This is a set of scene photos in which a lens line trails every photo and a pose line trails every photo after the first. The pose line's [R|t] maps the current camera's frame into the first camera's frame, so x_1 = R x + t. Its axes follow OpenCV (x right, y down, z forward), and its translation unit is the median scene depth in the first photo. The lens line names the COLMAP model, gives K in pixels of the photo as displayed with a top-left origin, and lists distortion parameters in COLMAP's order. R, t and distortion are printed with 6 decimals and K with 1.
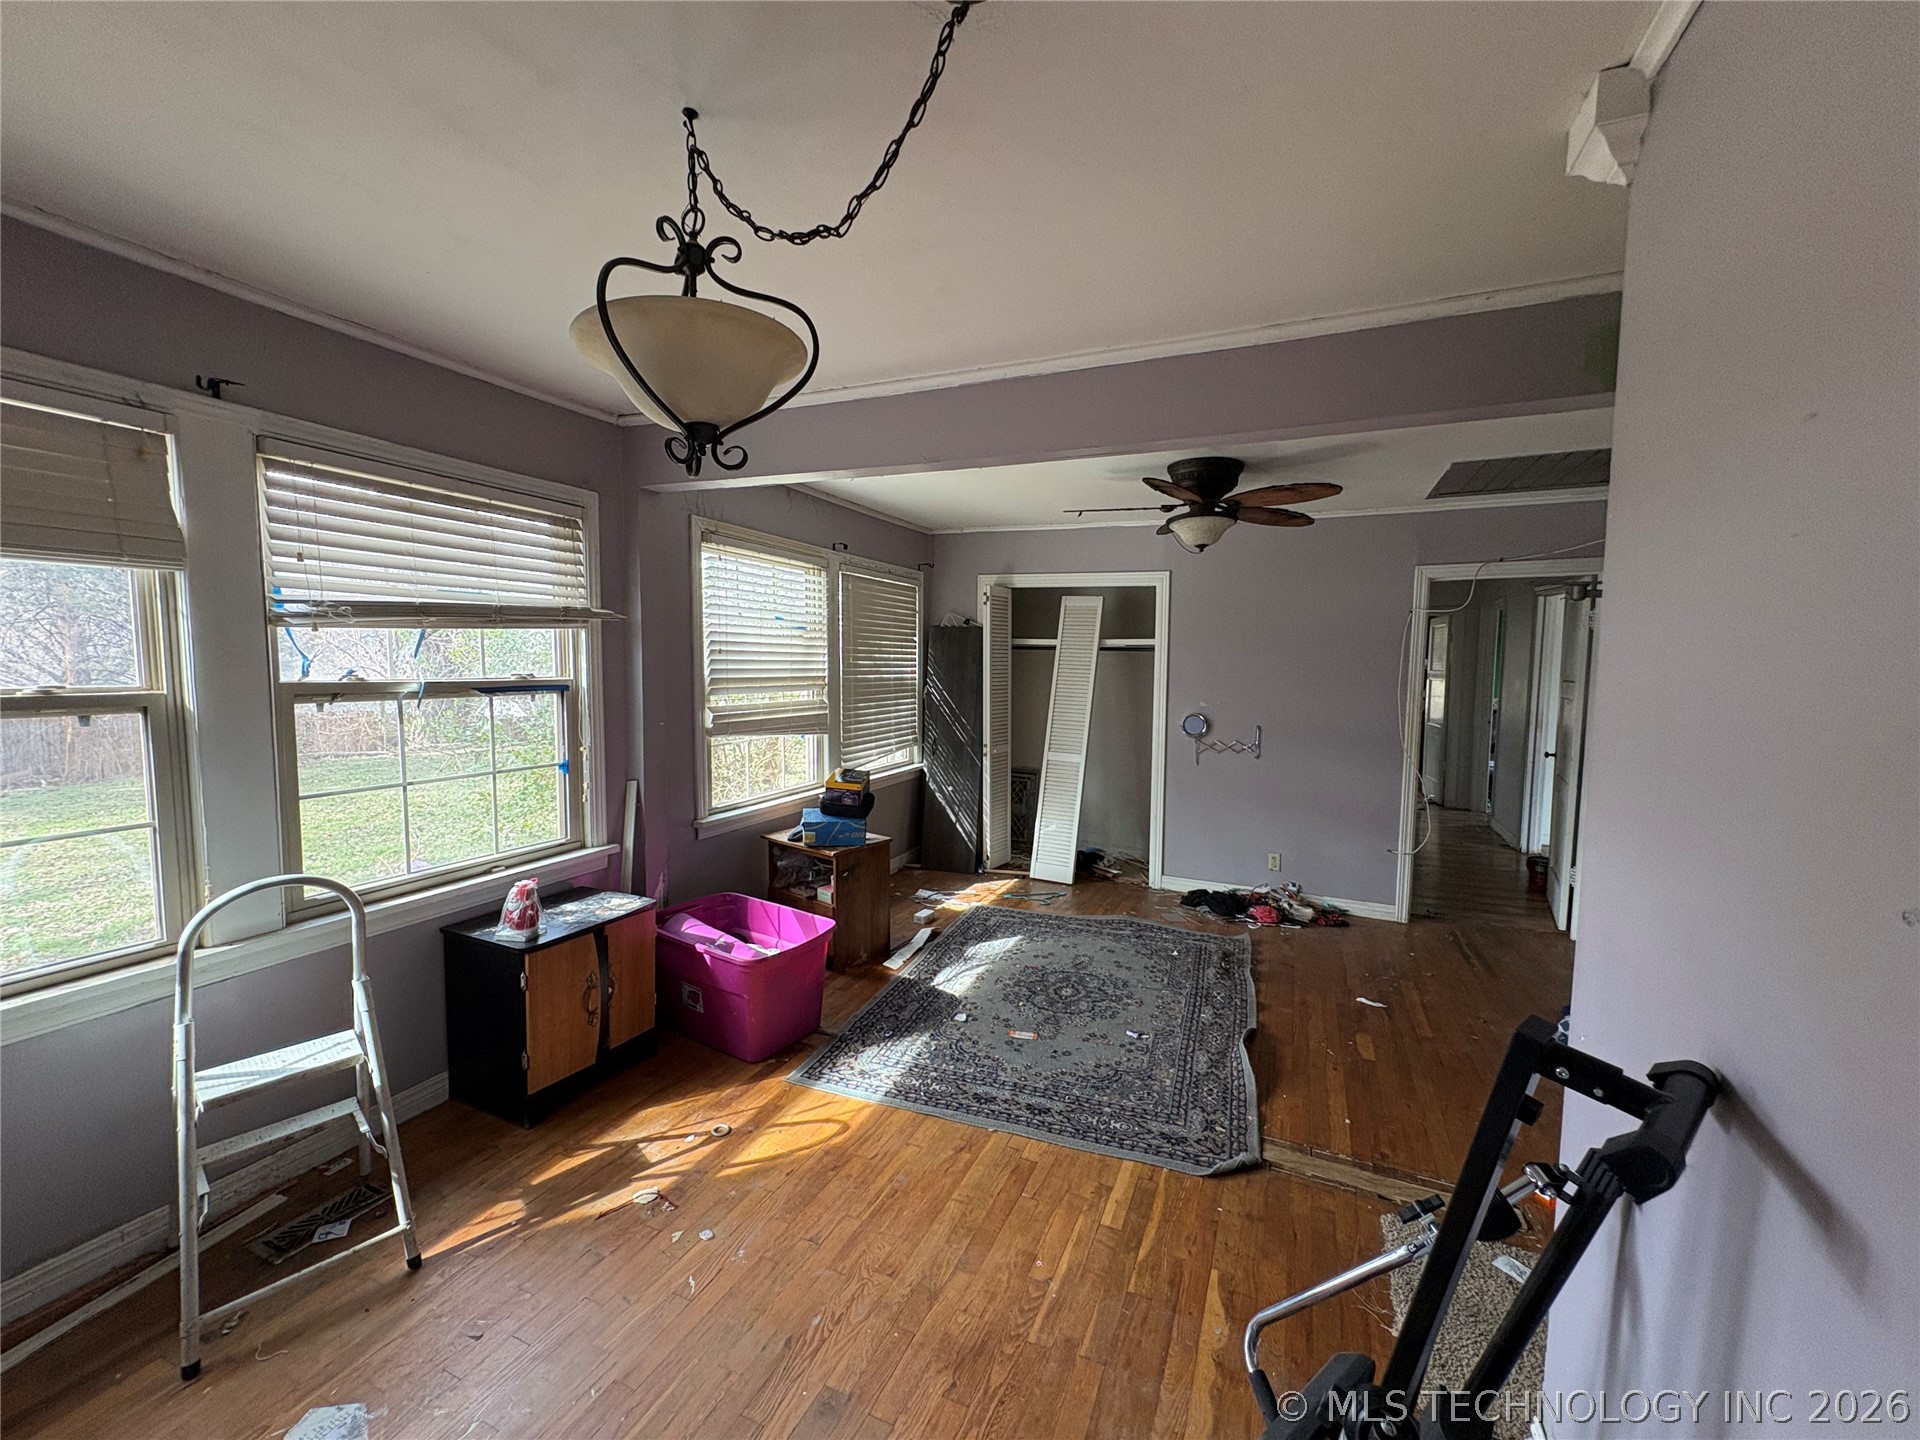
lens RADIAL K [[769.6, 0, 961.3], [0, 769.6, 718.5], [0, 0, 1]] dist [0.001142, 0.000259]
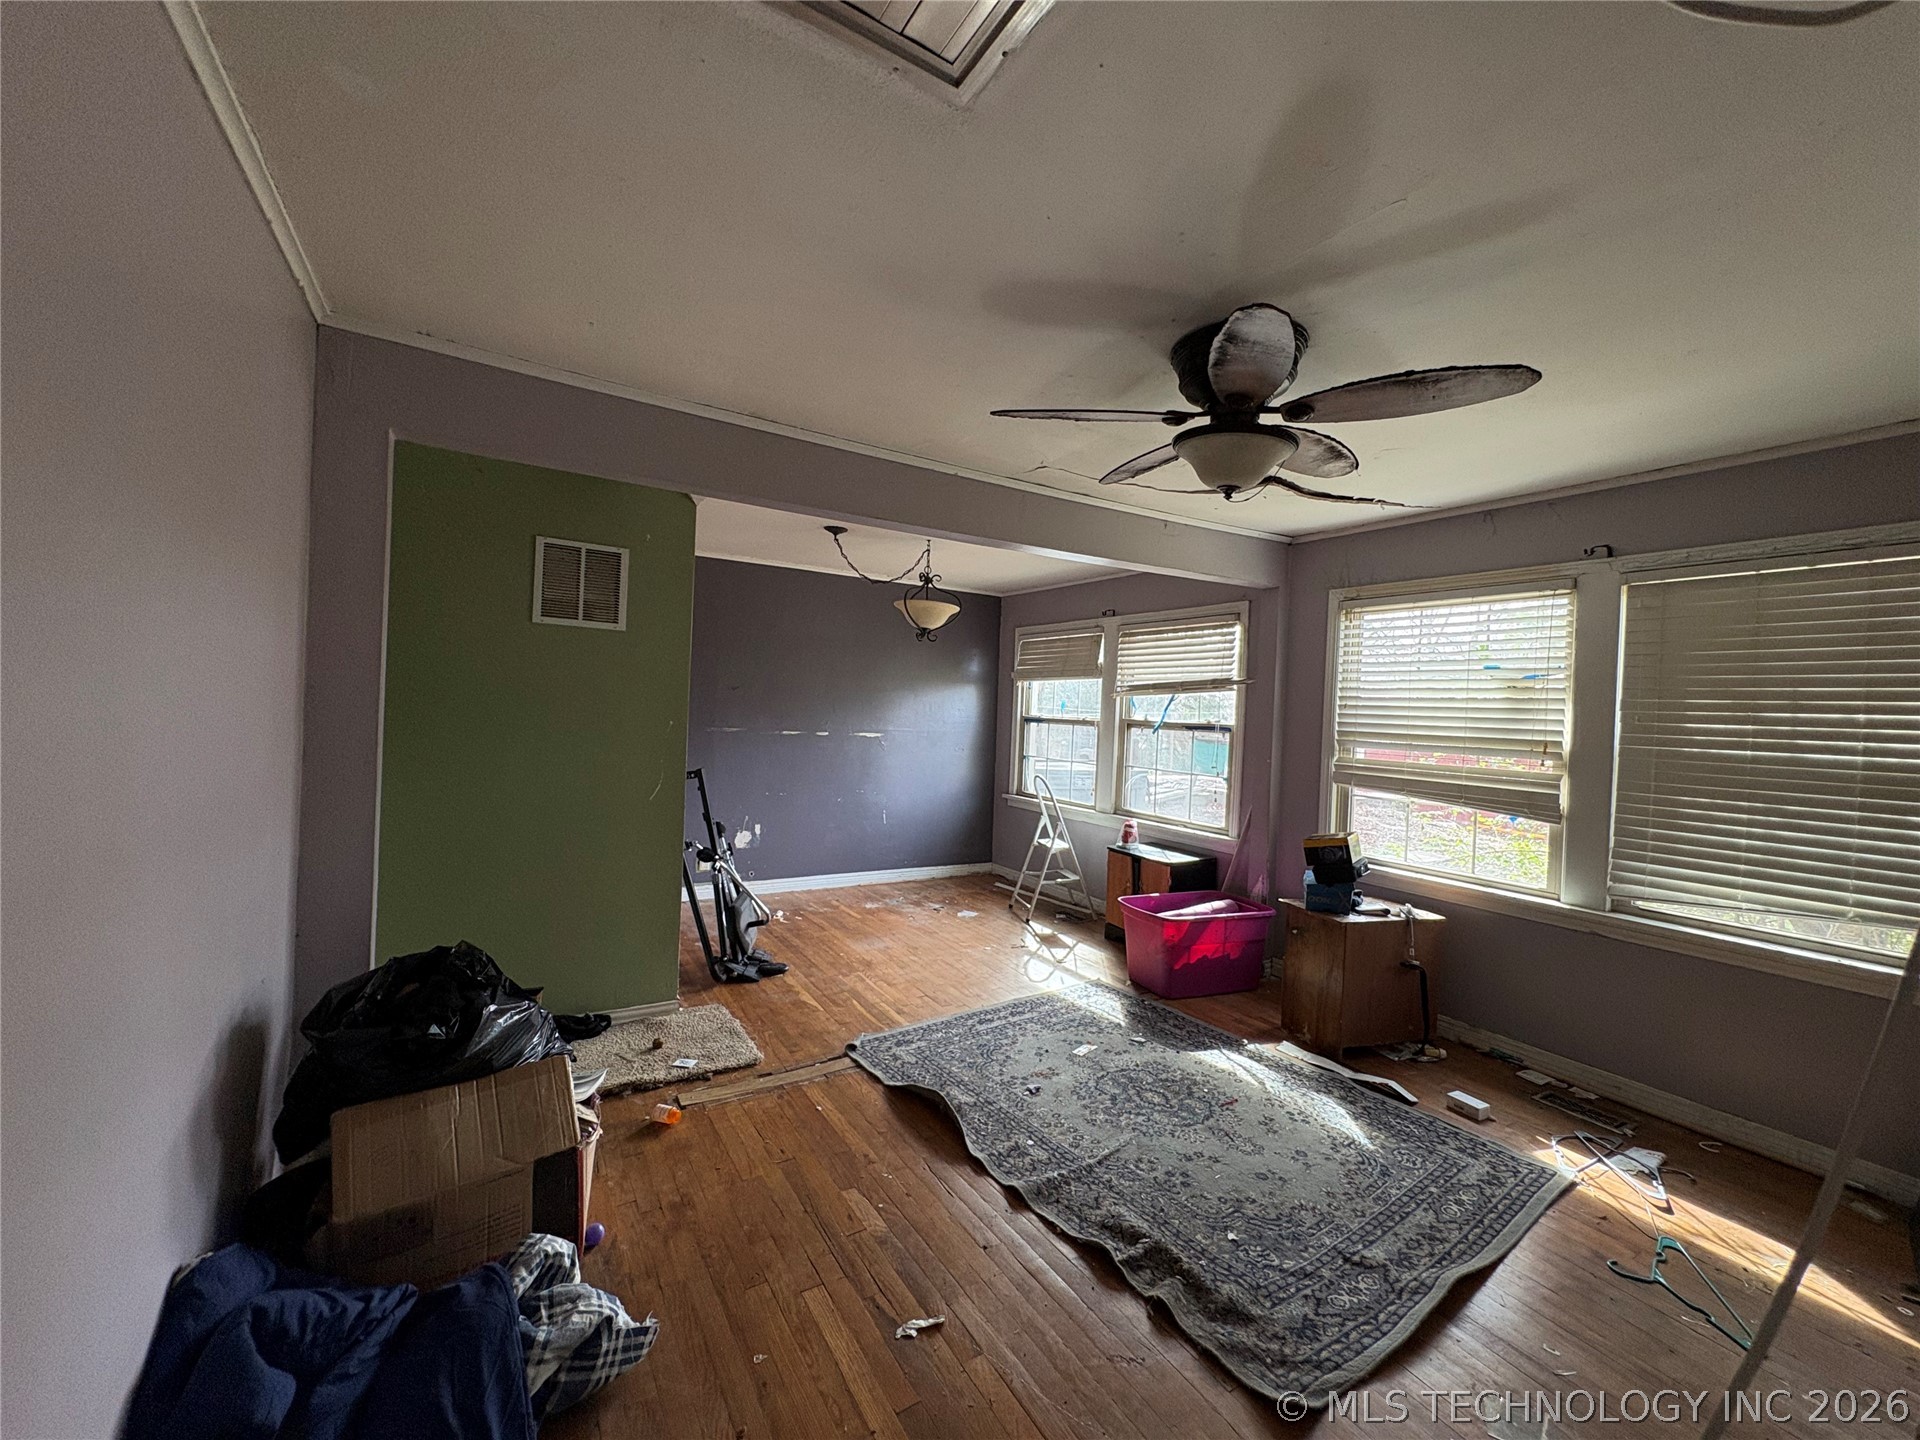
lens RADIAL K [[769.6, 0, 961.3], [0, 769.6, 718.5], [0, 0, 1]] dist [0.001142, 0.000259]
pose [[-0.569950, -0.023891, -0.821332, 1.111115], [-0.106013, 0.993361, 0.044671, -0.075986], [0.814812, 0.112532, -0.568699, 1.479250]]
